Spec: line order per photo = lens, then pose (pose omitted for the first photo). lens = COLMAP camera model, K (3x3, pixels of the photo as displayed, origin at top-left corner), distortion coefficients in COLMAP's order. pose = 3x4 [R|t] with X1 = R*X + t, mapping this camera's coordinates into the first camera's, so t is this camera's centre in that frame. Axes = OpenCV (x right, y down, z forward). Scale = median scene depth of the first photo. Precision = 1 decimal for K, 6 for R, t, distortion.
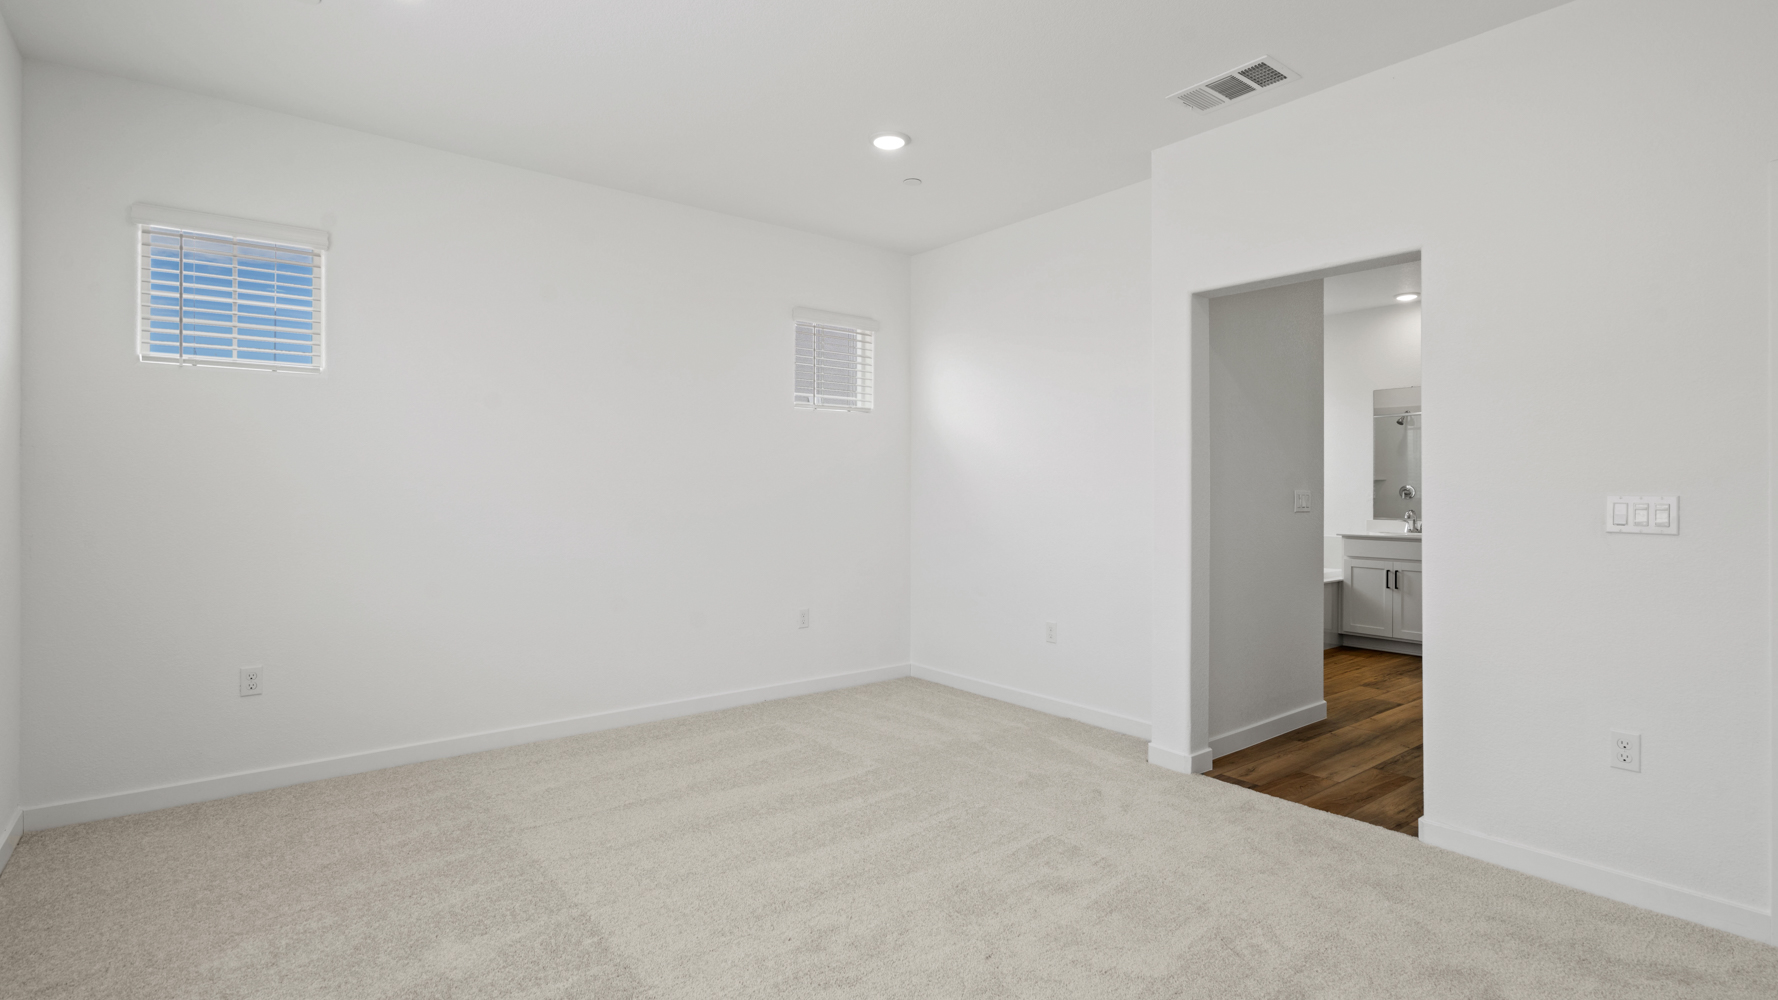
lens RADIAL K [[845.6, 0, 889.0], [0, 845.6, 500.0], [0, 0, 1]] dist [-0.000204, 0.000115]
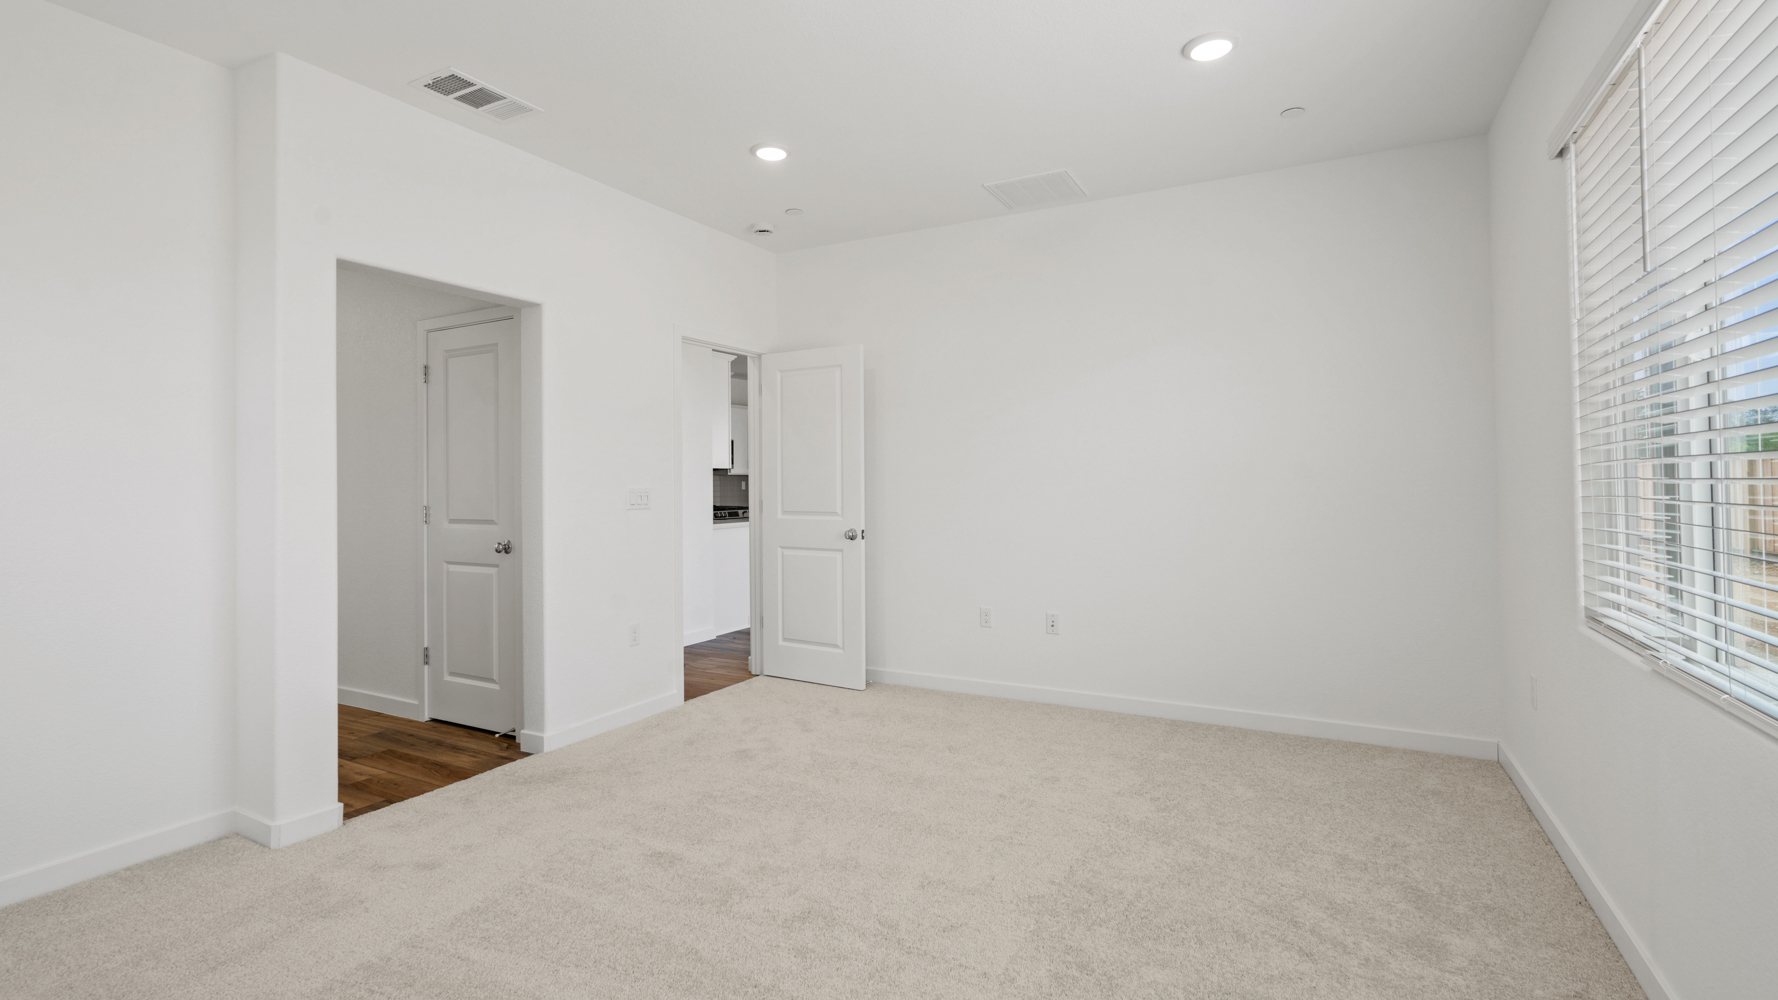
lens RADIAL K [[802.9, 0, 887.6], [0, 802.9, 493.6], [0, 0, 1]] dist [-0.002985, 0.000410]
pose [[-0.392874, -0.012469, 0.919508, -0.567338], [0.016913, 0.999641, 0.020782, -0.015083], [-0.919437, 0.023716, -0.392522, 0.766787]]
